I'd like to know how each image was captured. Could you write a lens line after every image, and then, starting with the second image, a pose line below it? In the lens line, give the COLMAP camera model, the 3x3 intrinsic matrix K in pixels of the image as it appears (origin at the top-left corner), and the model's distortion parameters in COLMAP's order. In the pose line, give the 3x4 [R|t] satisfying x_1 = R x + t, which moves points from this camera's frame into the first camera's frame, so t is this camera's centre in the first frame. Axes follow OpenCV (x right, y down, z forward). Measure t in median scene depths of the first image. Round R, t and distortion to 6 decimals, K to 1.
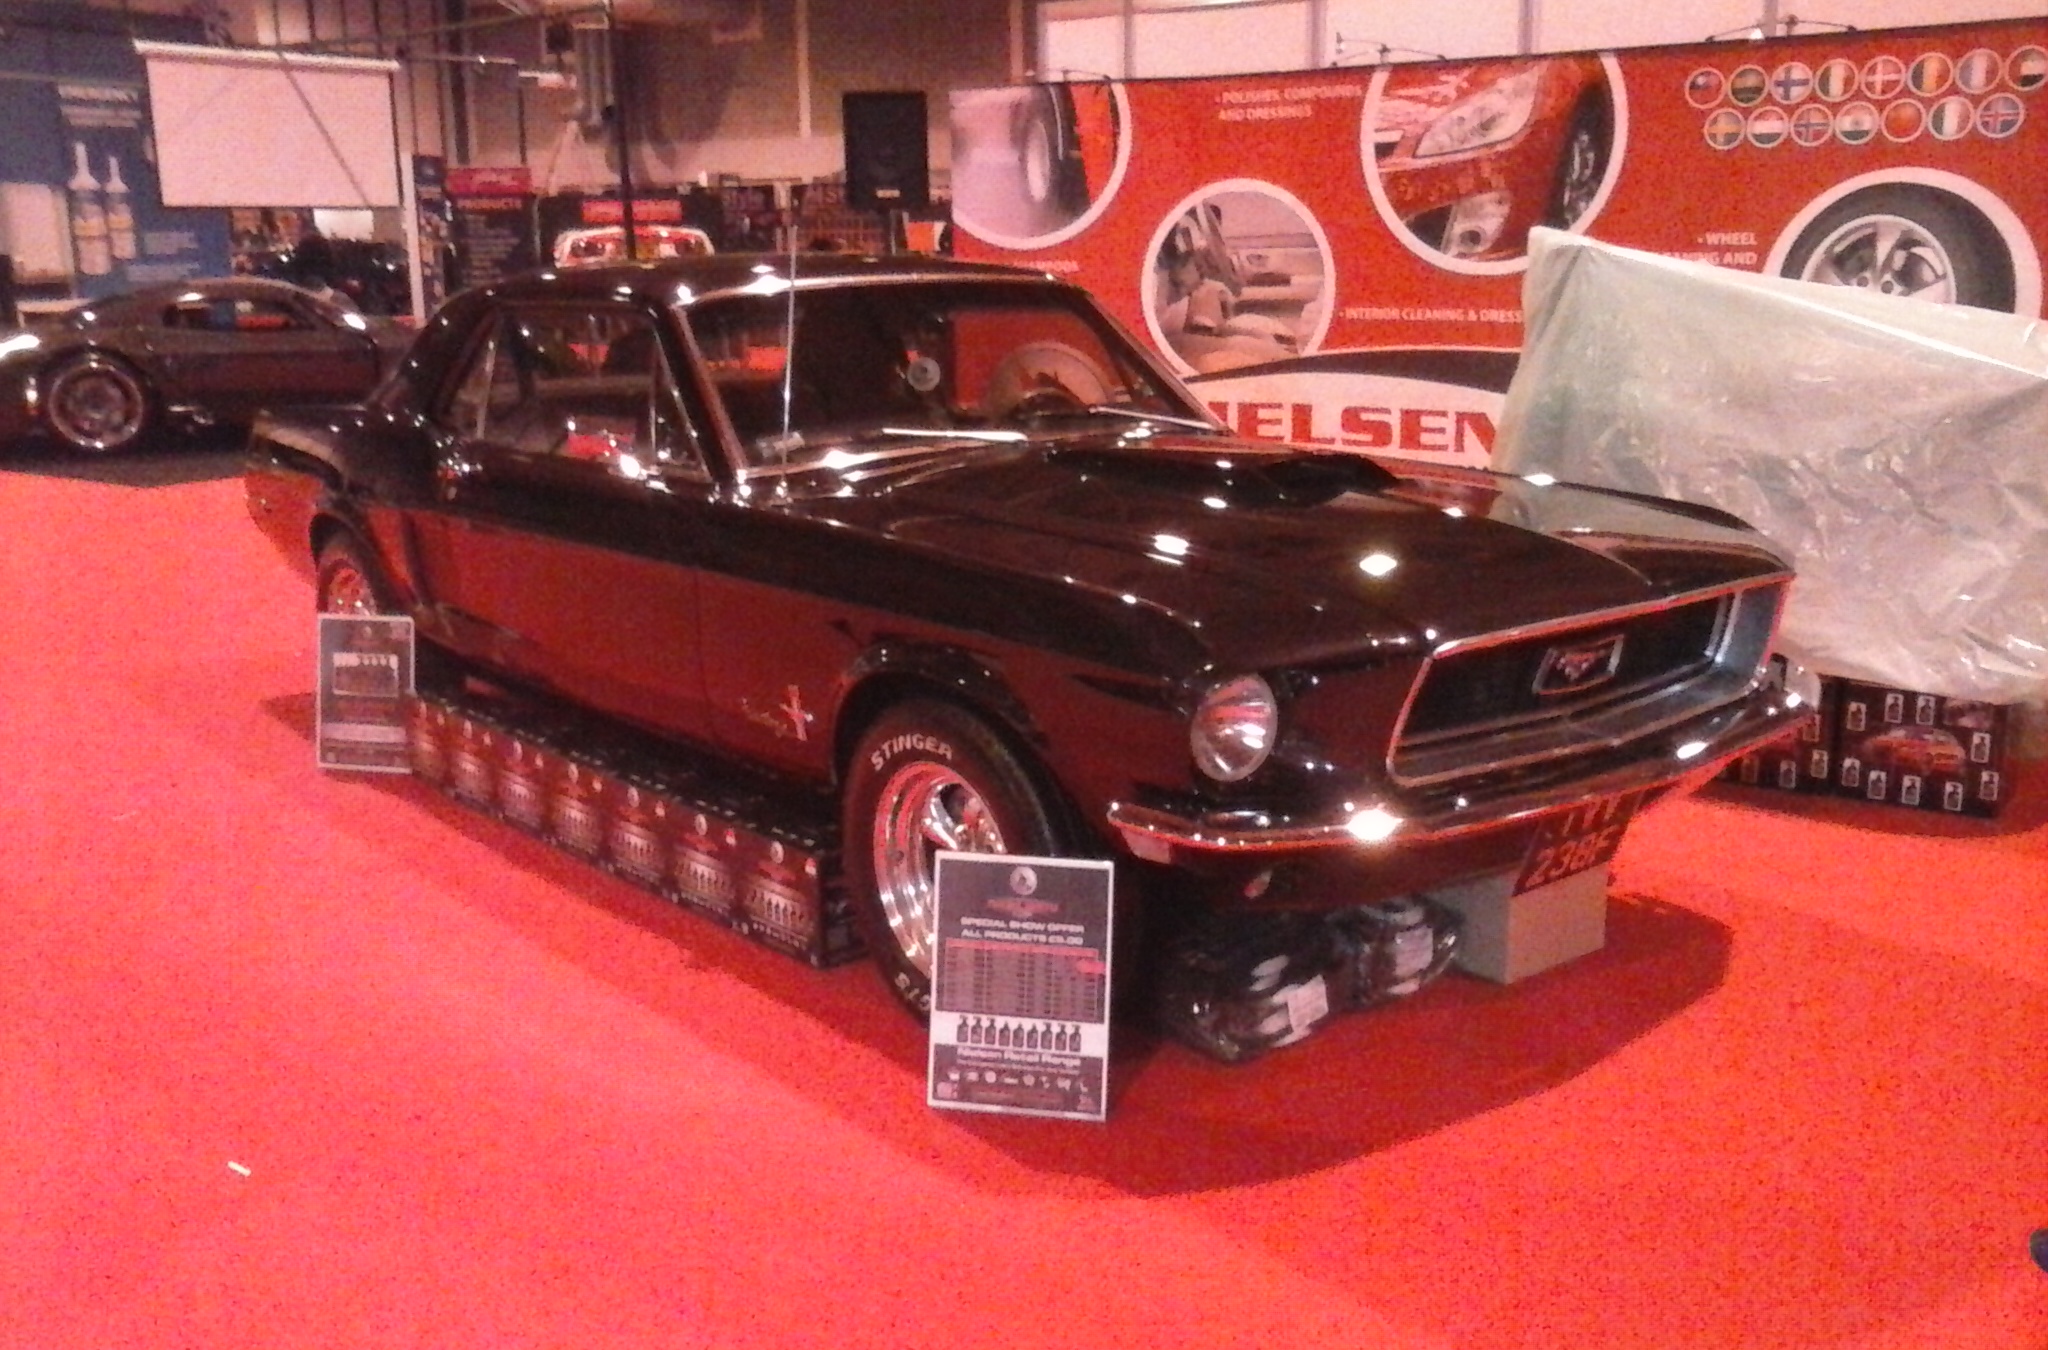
lens RADIAL K [[1899.4, 0, 1024.0], [0, 1899.4, 675.0], [0, 0, 1]] dist [0.006849, 0.009398]
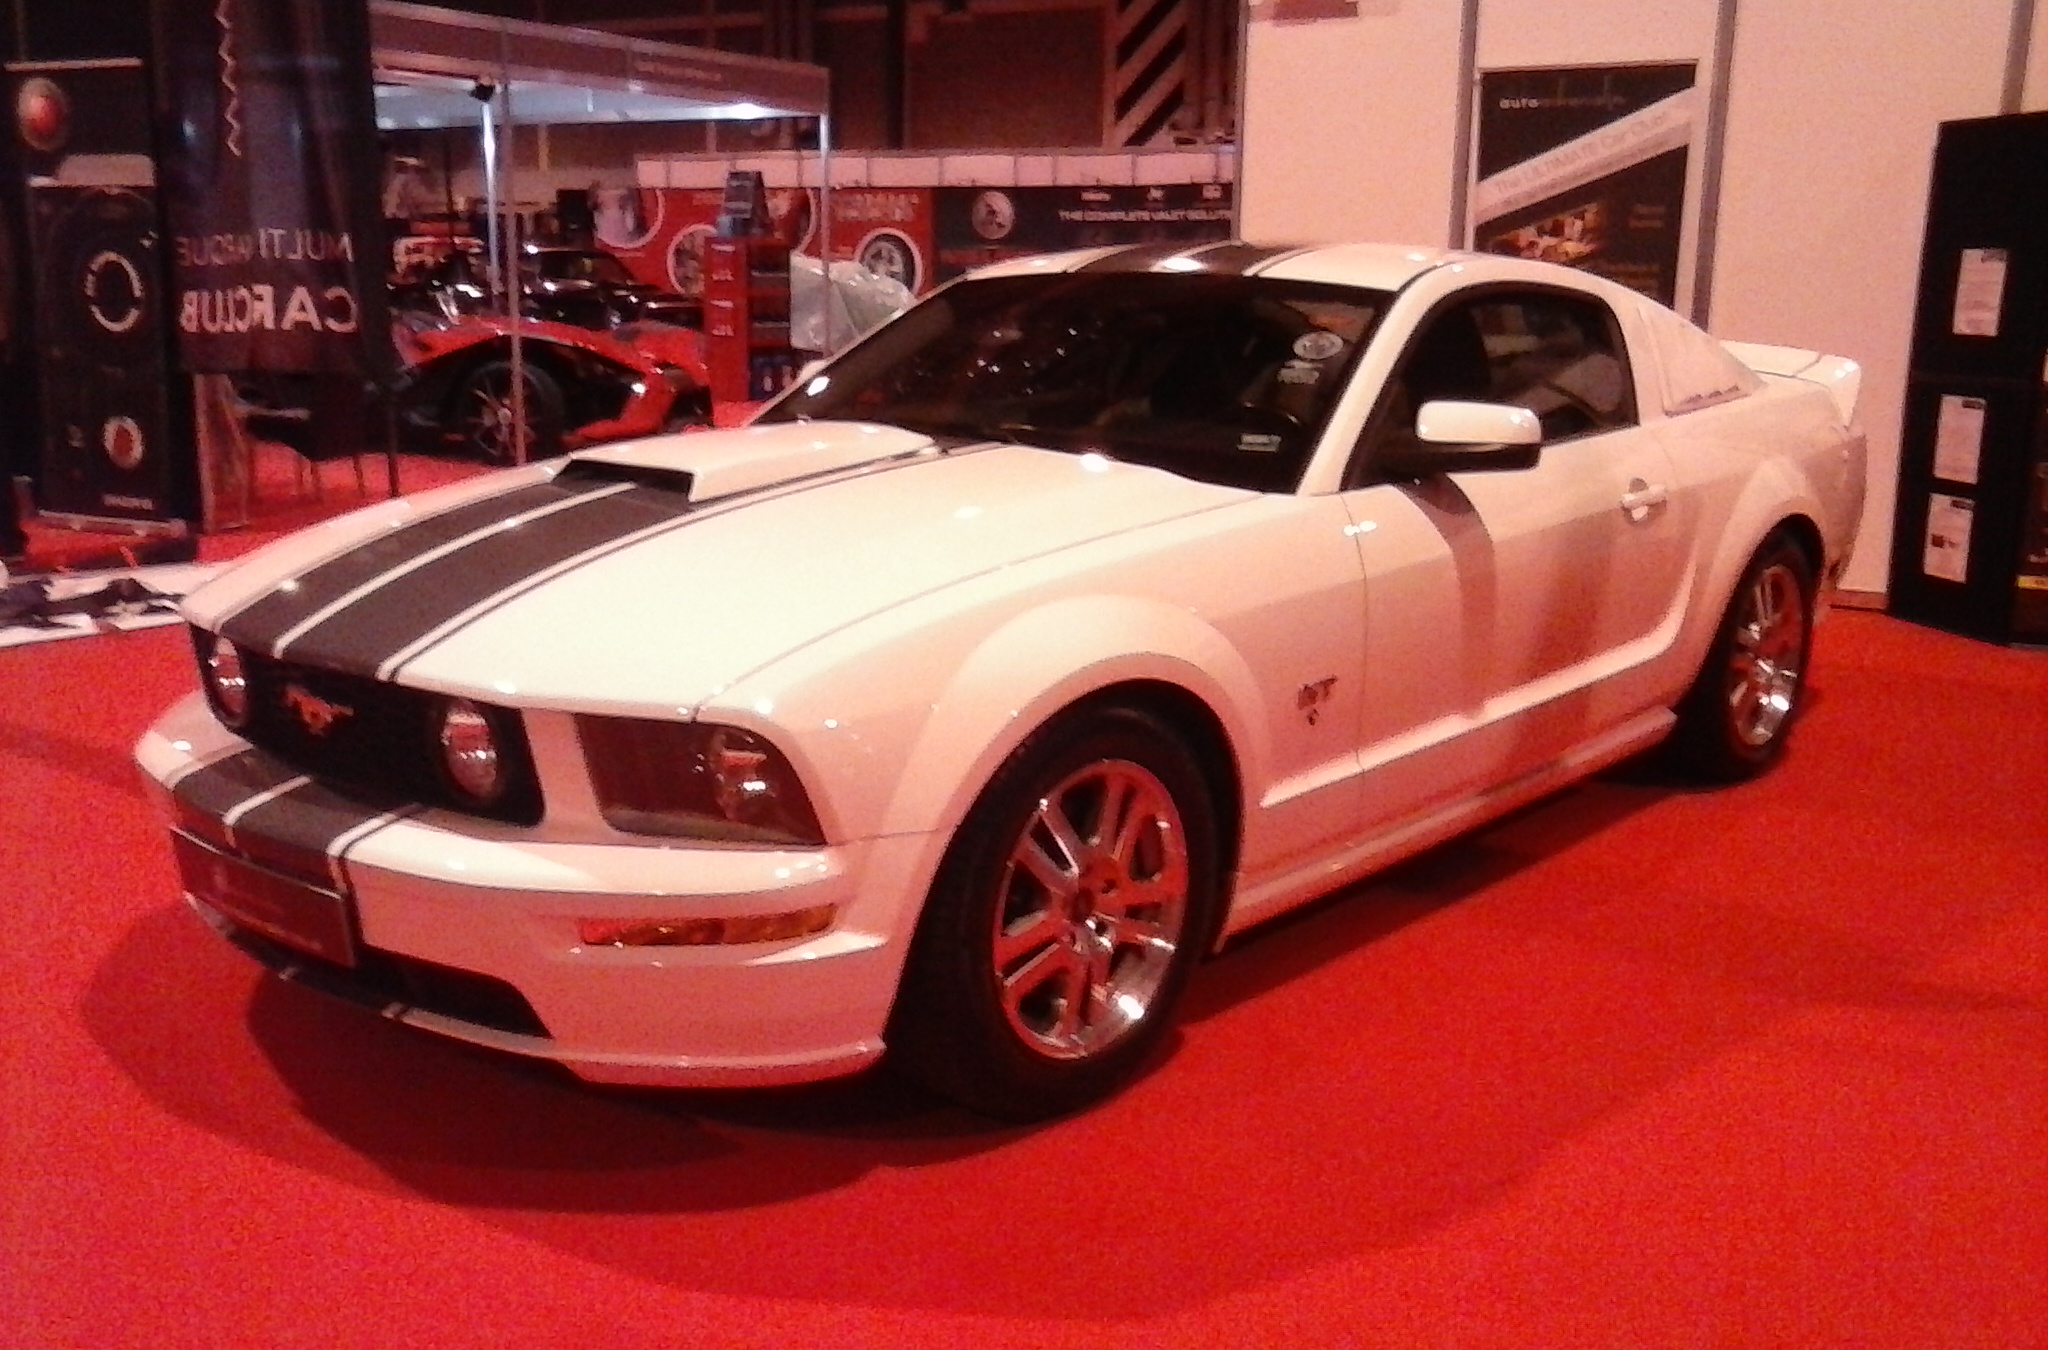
lens RADIAL K [[1899.4, 0, 1024.0], [0, 1899.4, 675.0], [0, 0, 1]] dist [0.006849, 0.009398]
pose [[0.991498, -0.004240, 0.130049, 0.215988], [0.005988, 0.999897, -0.013049, 0.438745], [-0.129981, 0.013717, 0.991422, -1.816869]]
